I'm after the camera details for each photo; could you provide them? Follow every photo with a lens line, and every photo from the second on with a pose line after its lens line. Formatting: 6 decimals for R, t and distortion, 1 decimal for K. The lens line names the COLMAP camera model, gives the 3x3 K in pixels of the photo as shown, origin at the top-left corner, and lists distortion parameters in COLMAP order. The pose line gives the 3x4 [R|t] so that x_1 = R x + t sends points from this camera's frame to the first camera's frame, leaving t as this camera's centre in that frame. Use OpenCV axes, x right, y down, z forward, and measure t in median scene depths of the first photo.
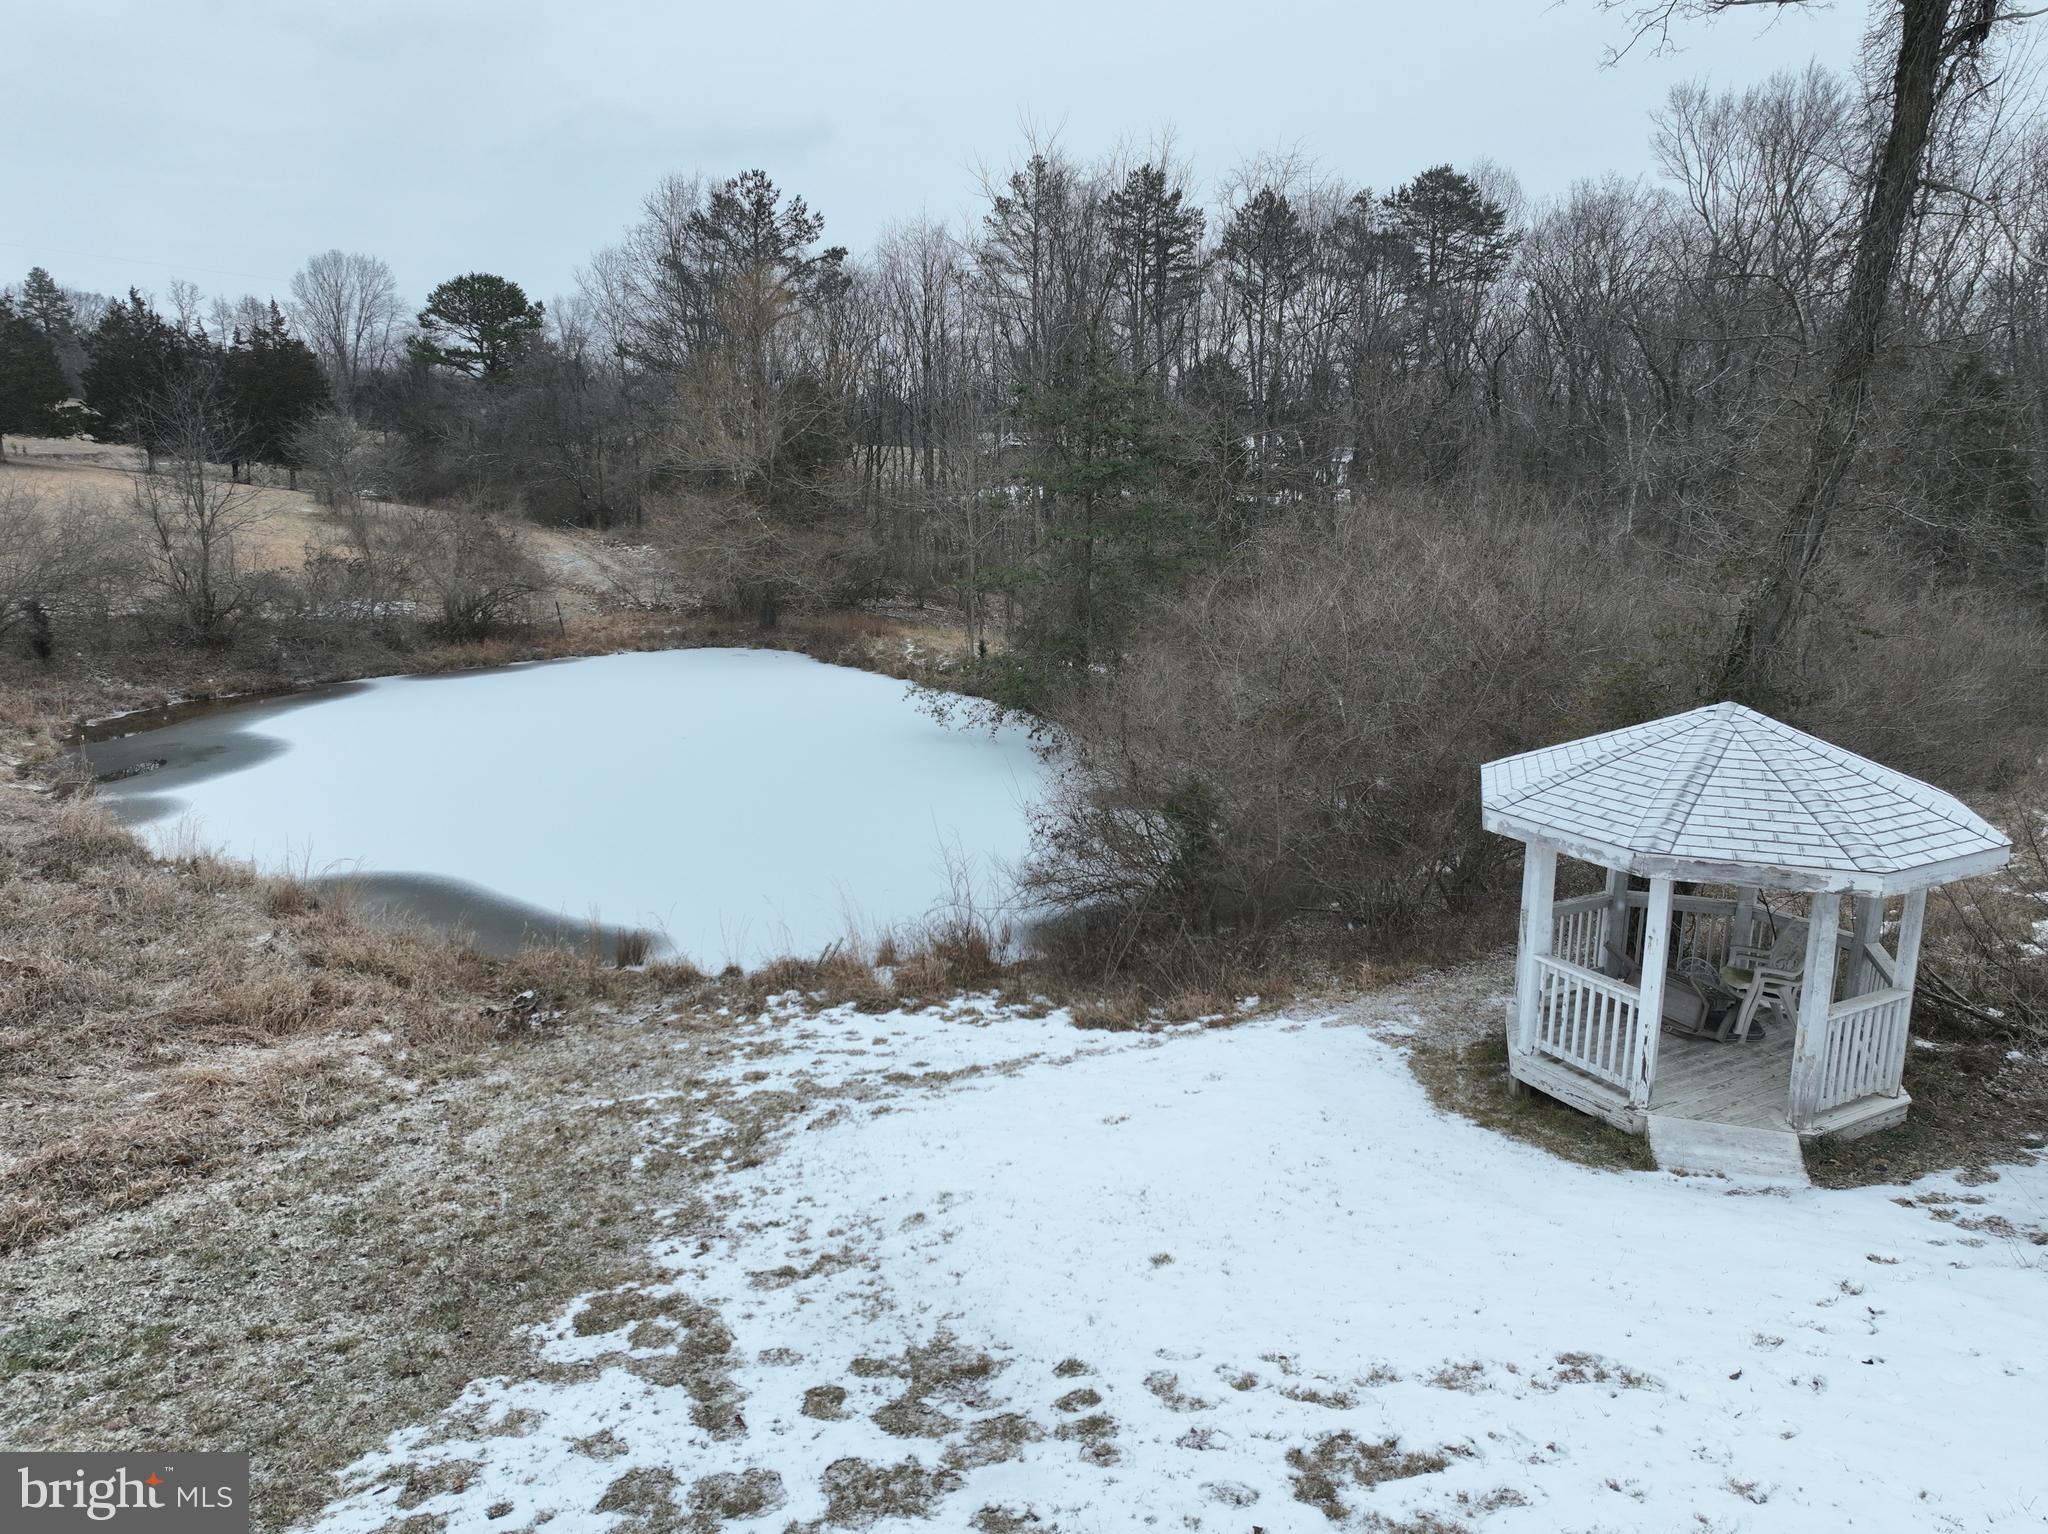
lens RADIAL K [[1436.1, 0, 1033.9], [0, 1436.1, 760.7], [0, 0, 1]] dist [0.002485, 0.008700]
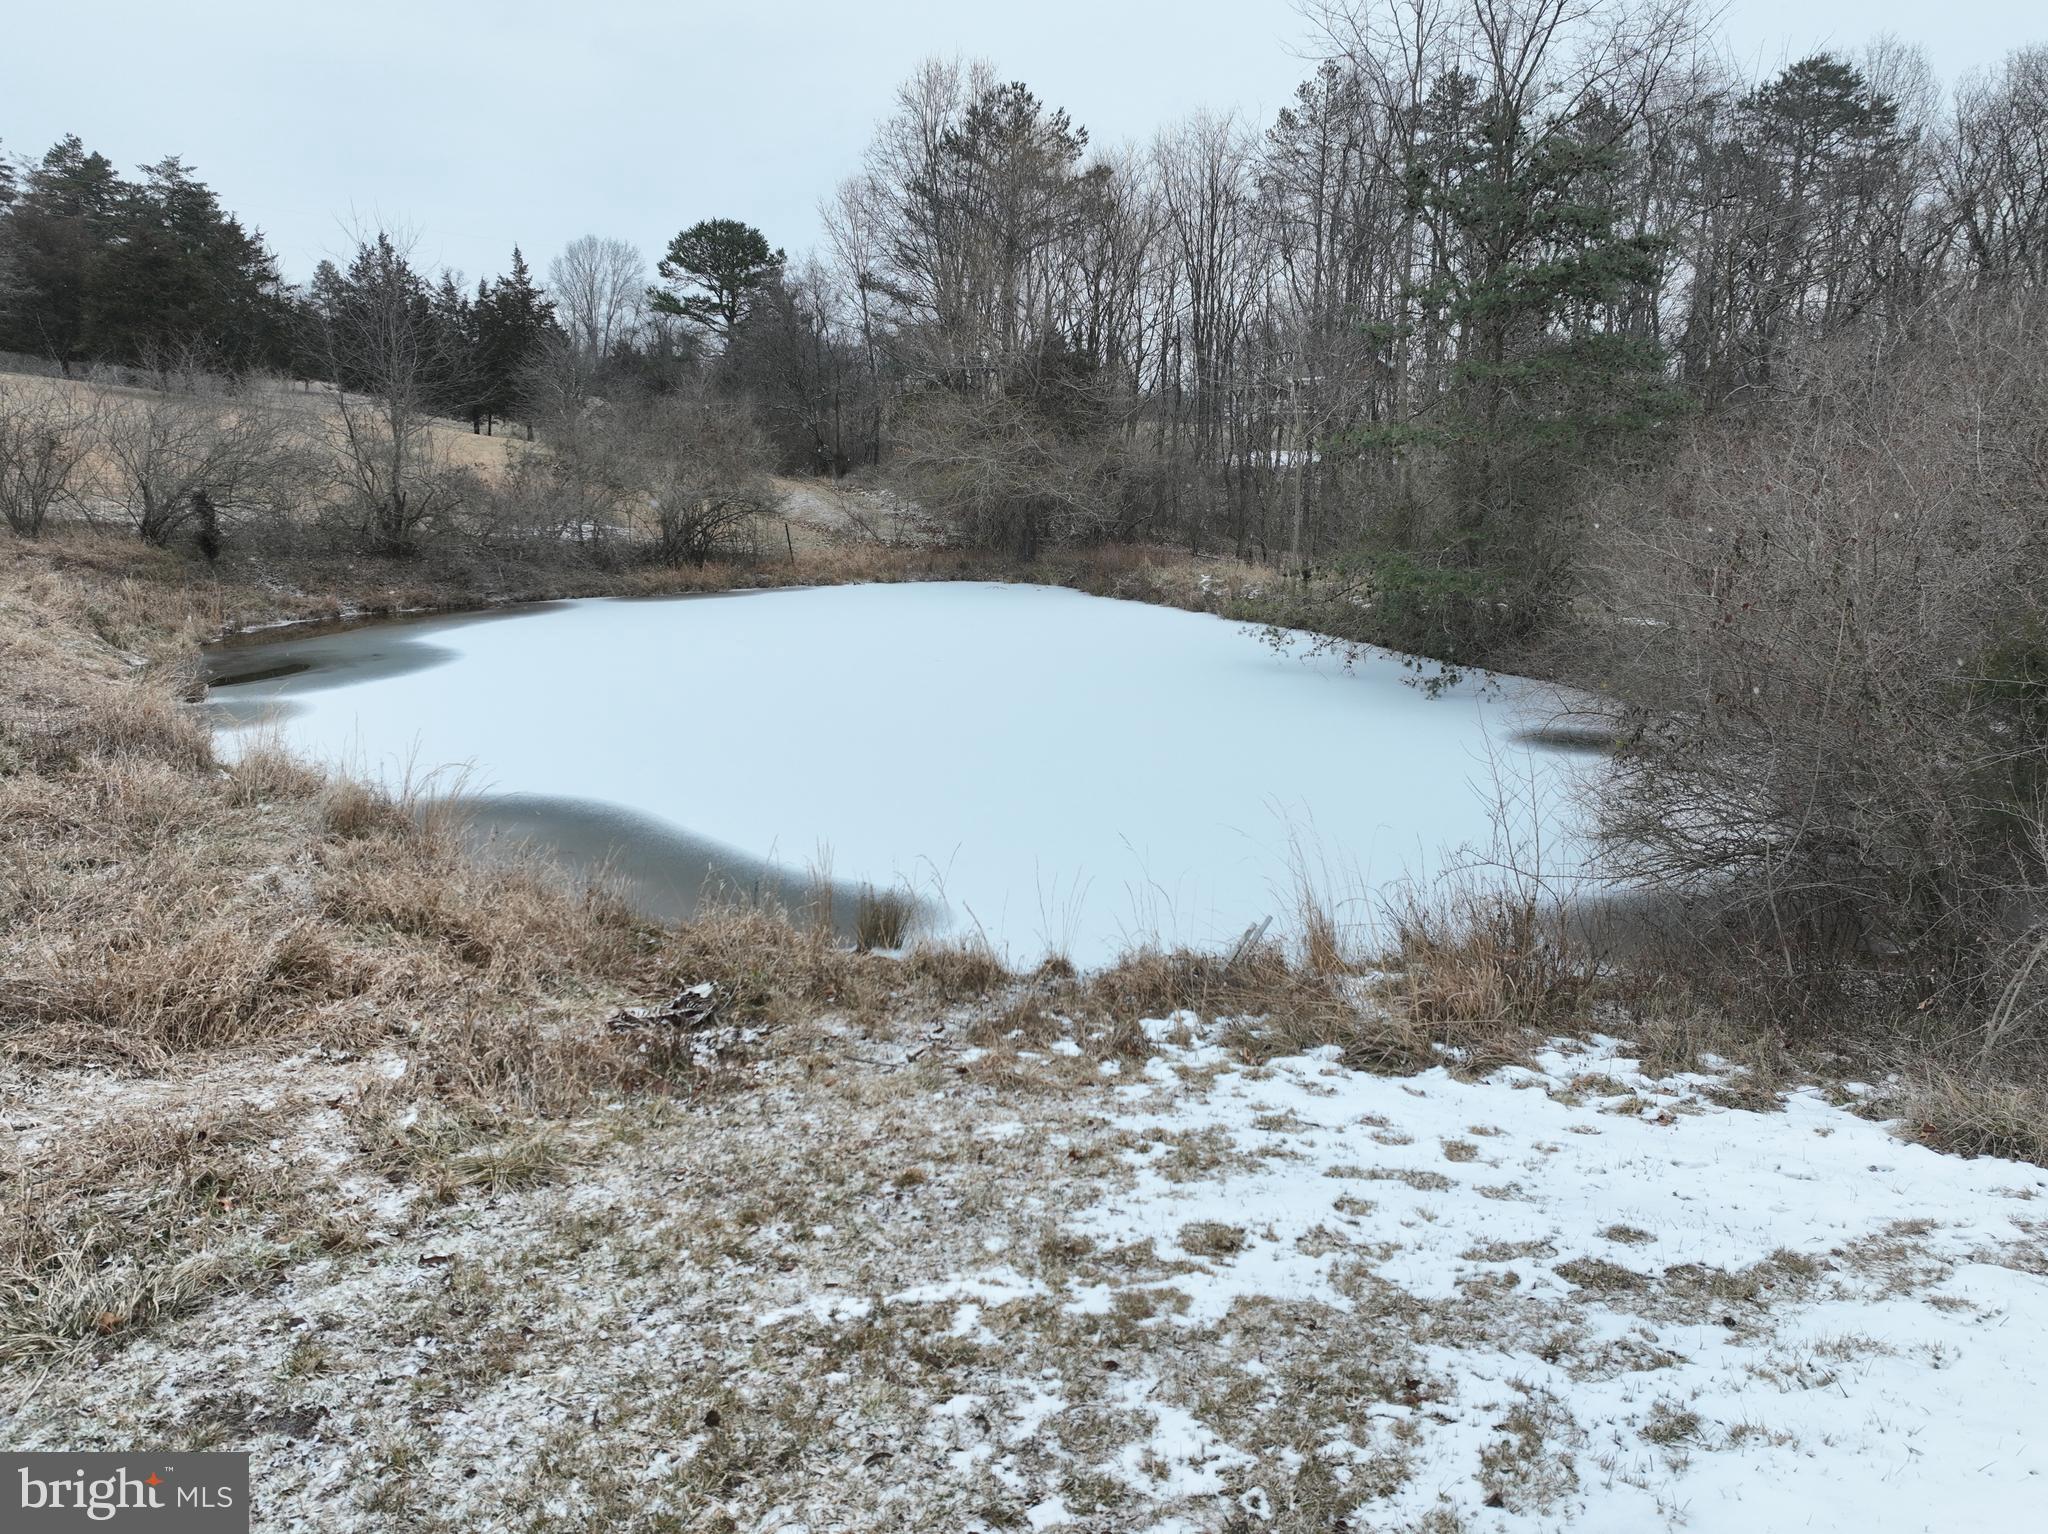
lens RADIAL K [[1436.1, 0, 1033.9], [0, 1436.1, 760.7], [0, 0, 1]] dist [0.002485, 0.008700]
pose [[0.988480, 0.033098, -0.147689, -0.159657], [-0.033603, 0.999435, -0.000930, 0.076475], [0.147574, 0.005882, 0.989033, 0.509362]]
